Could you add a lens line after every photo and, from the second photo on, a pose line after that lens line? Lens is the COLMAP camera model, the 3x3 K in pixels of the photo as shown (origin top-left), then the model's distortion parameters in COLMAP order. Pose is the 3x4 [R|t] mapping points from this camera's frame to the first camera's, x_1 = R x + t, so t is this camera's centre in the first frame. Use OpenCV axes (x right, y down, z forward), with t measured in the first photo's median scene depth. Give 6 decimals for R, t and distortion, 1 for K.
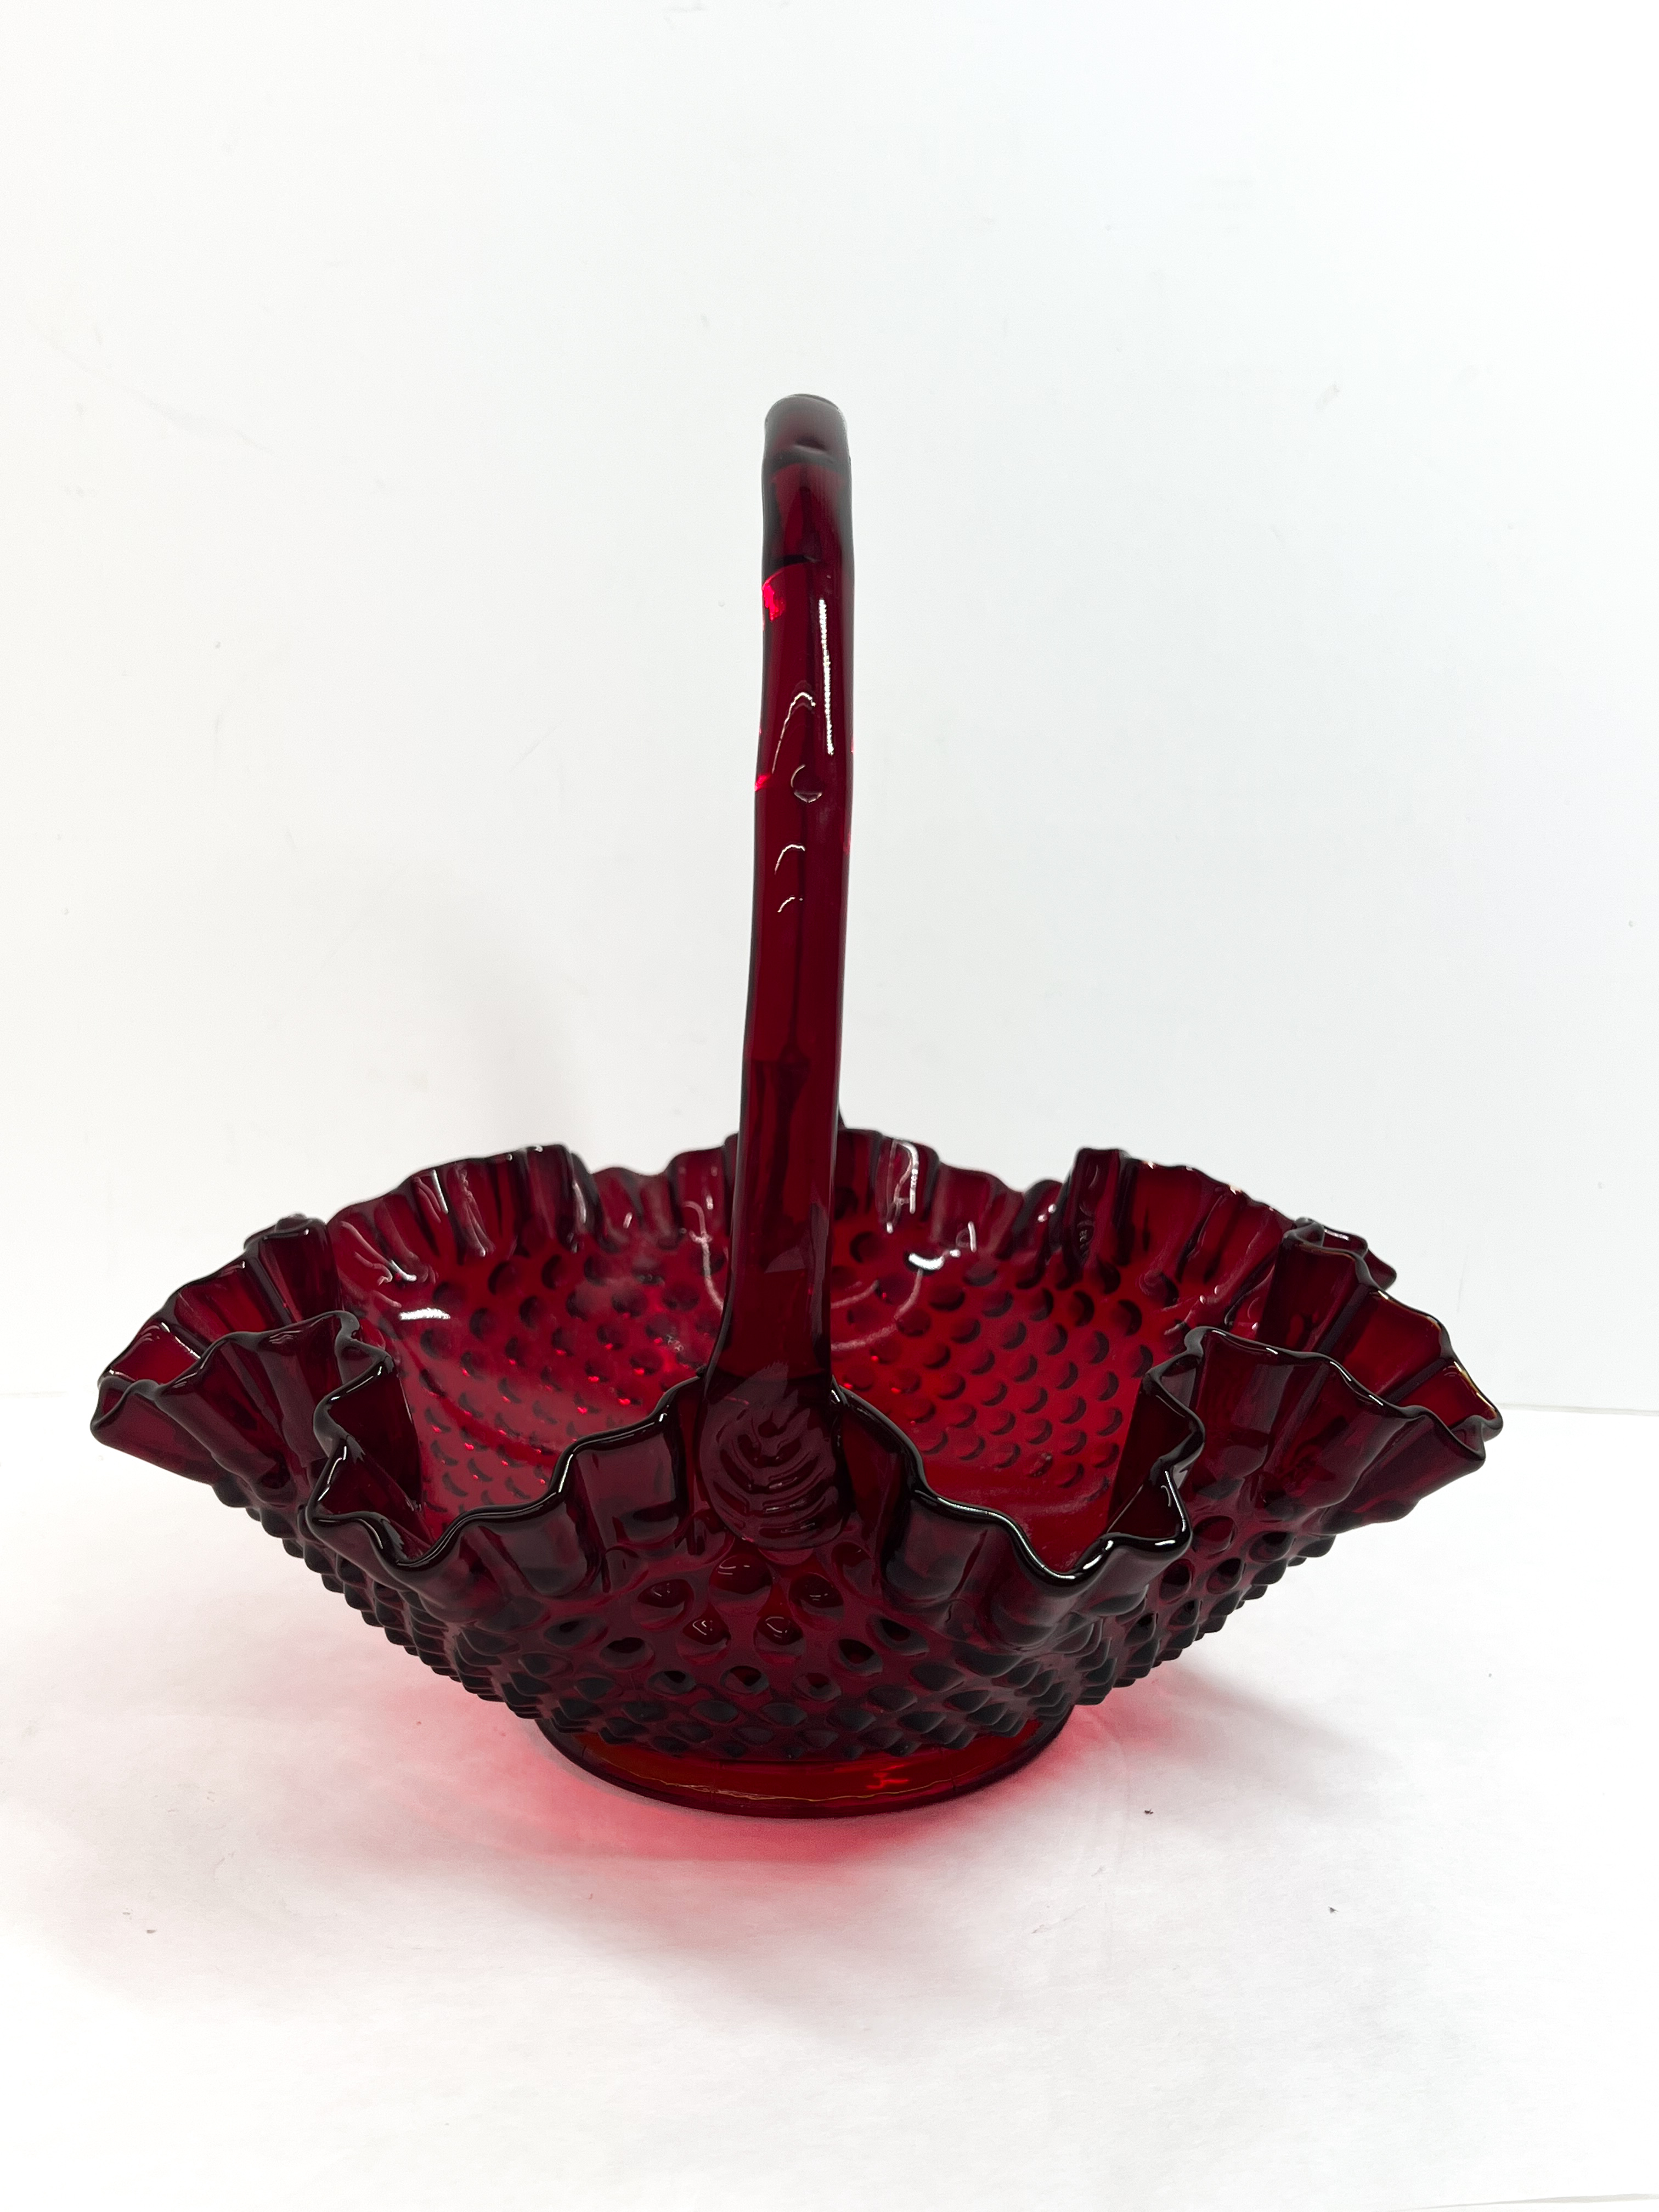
lens RADIAL K [[2188.2, 0, 836.4], [0, 2188.2, 1109.5], [0, 0, 1]] dist [-0.020693, 0.000000]
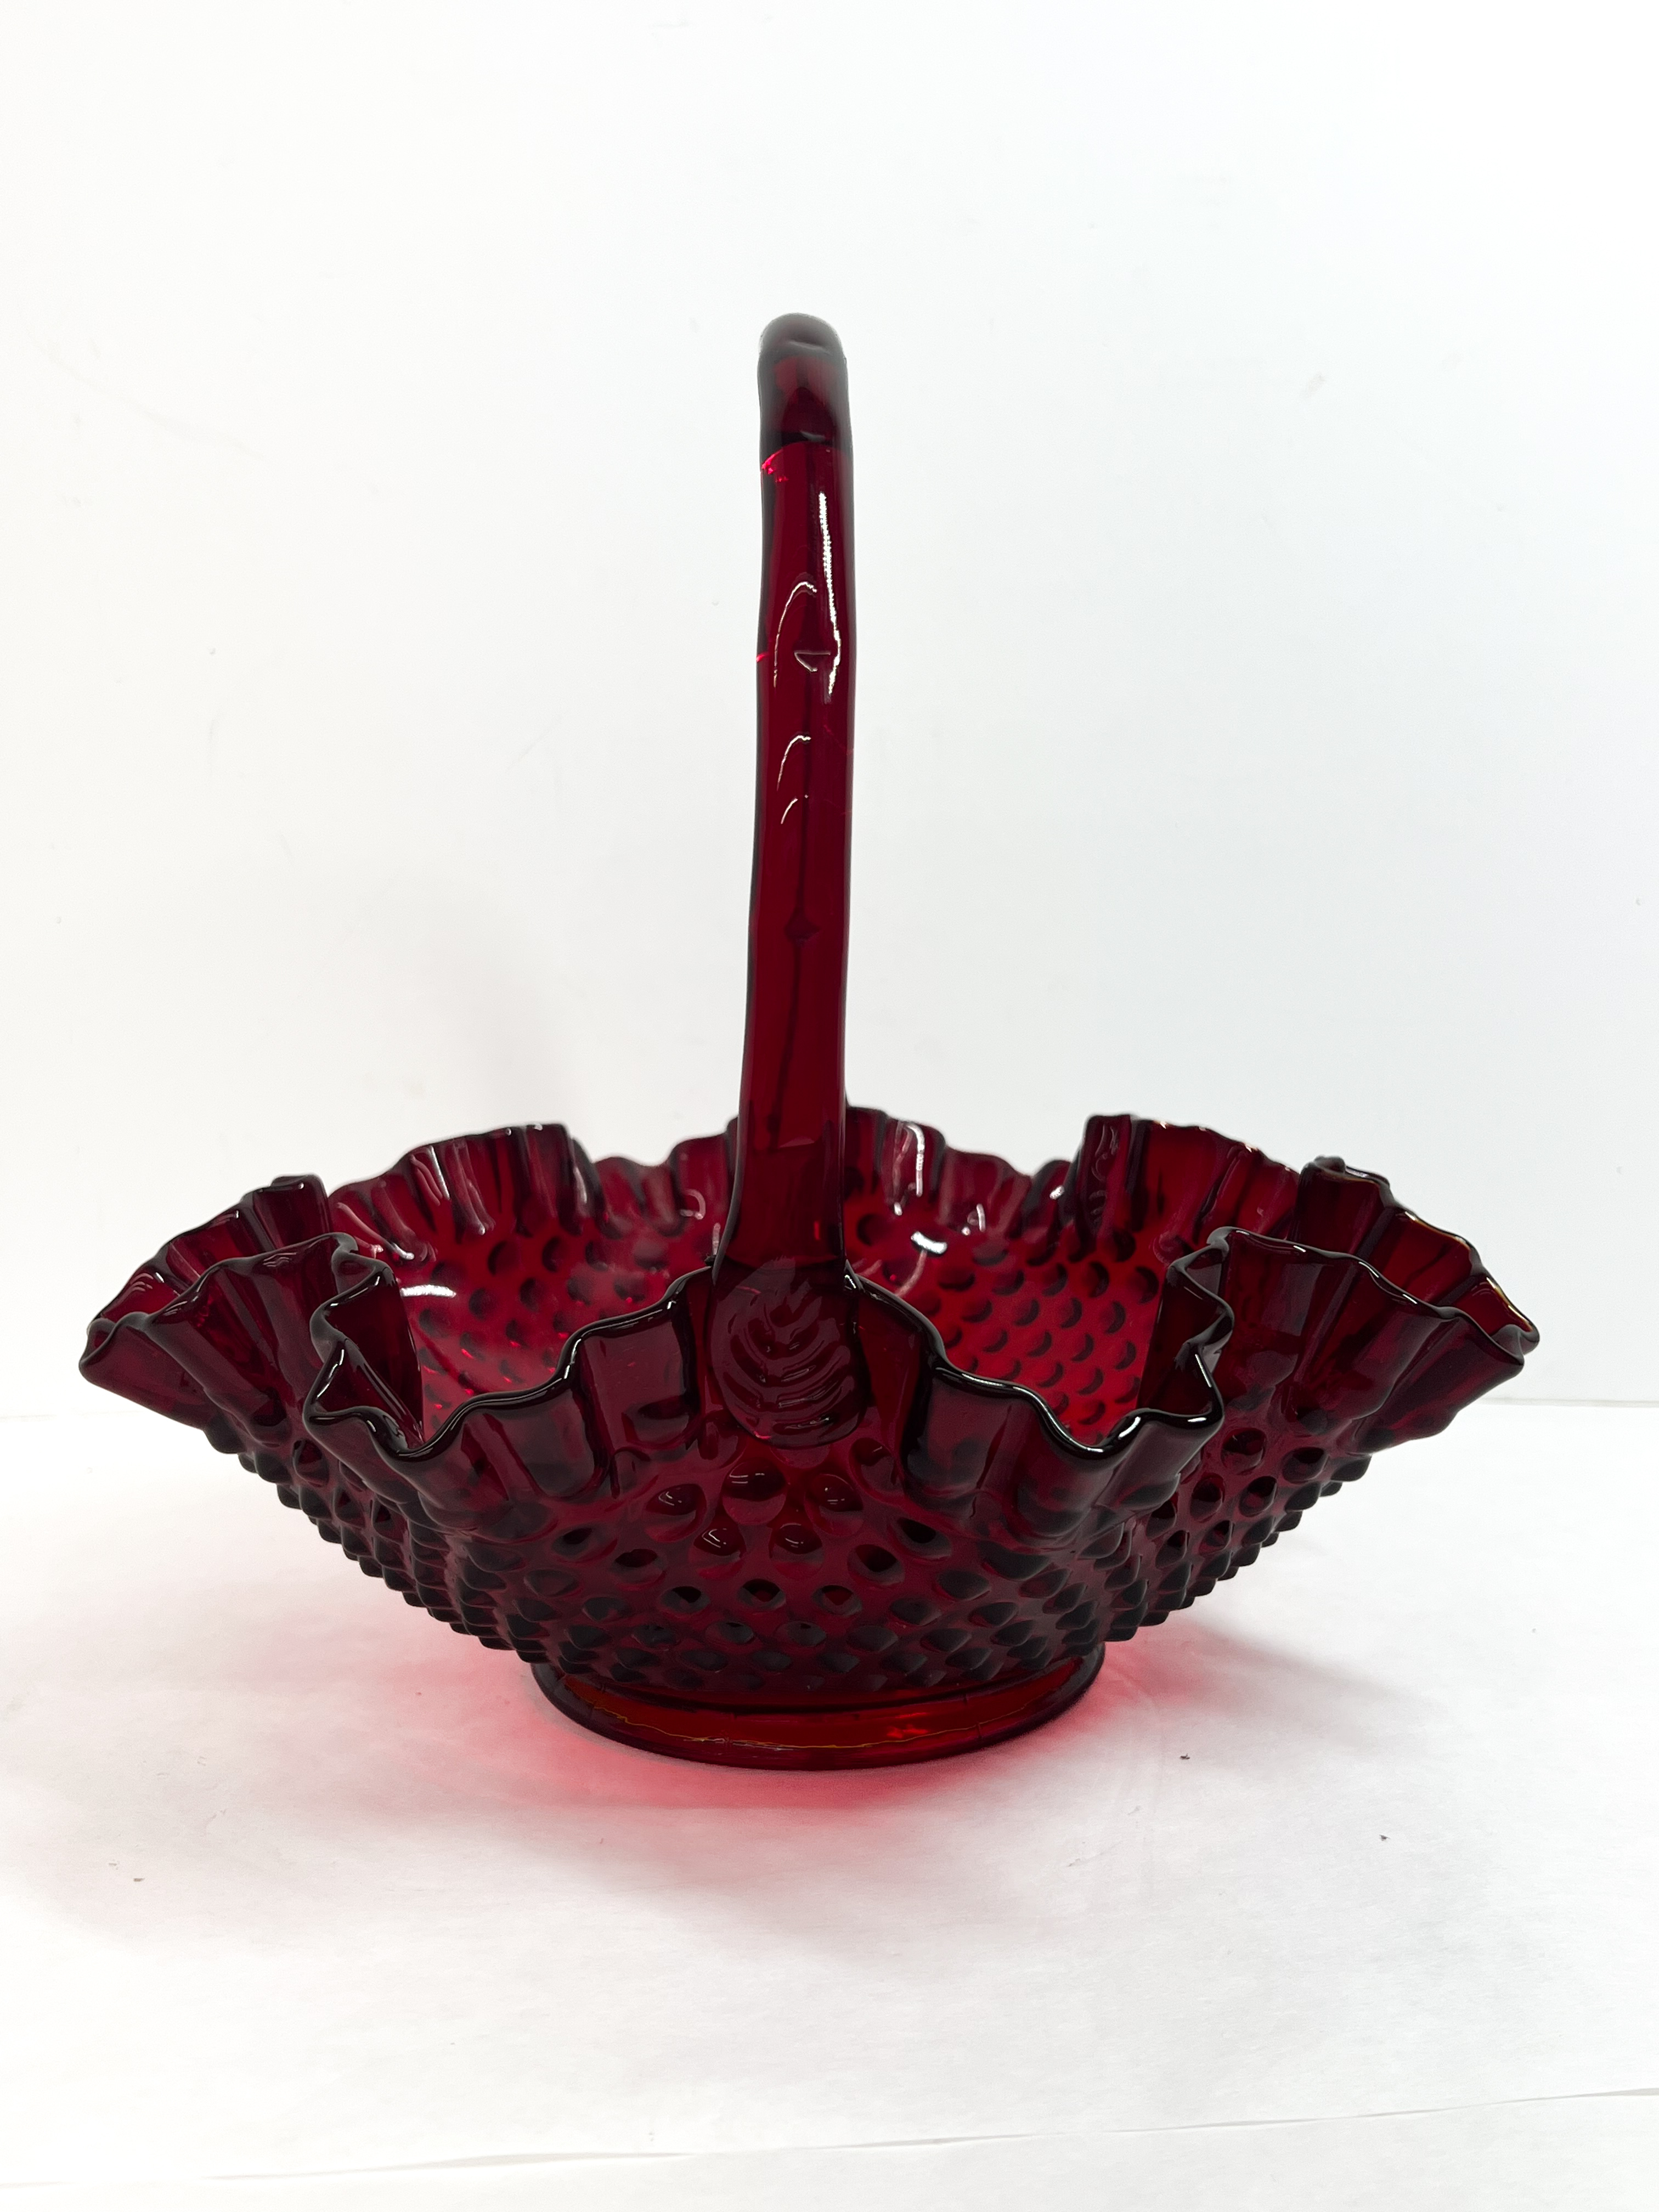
lens RADIAL K [[2188.2, 0, 820.5], [0, 2188.2, 1105.2], [0, 0, 1]] dist [-0.020693, 0.000000]
pose [[0.999822, -0.018598, -0.003121, -0.007724], [0.018301, 0.996838, -0.077321, 0.108181], [0.004549, 0.077250, 0.997001, 0.026800]]
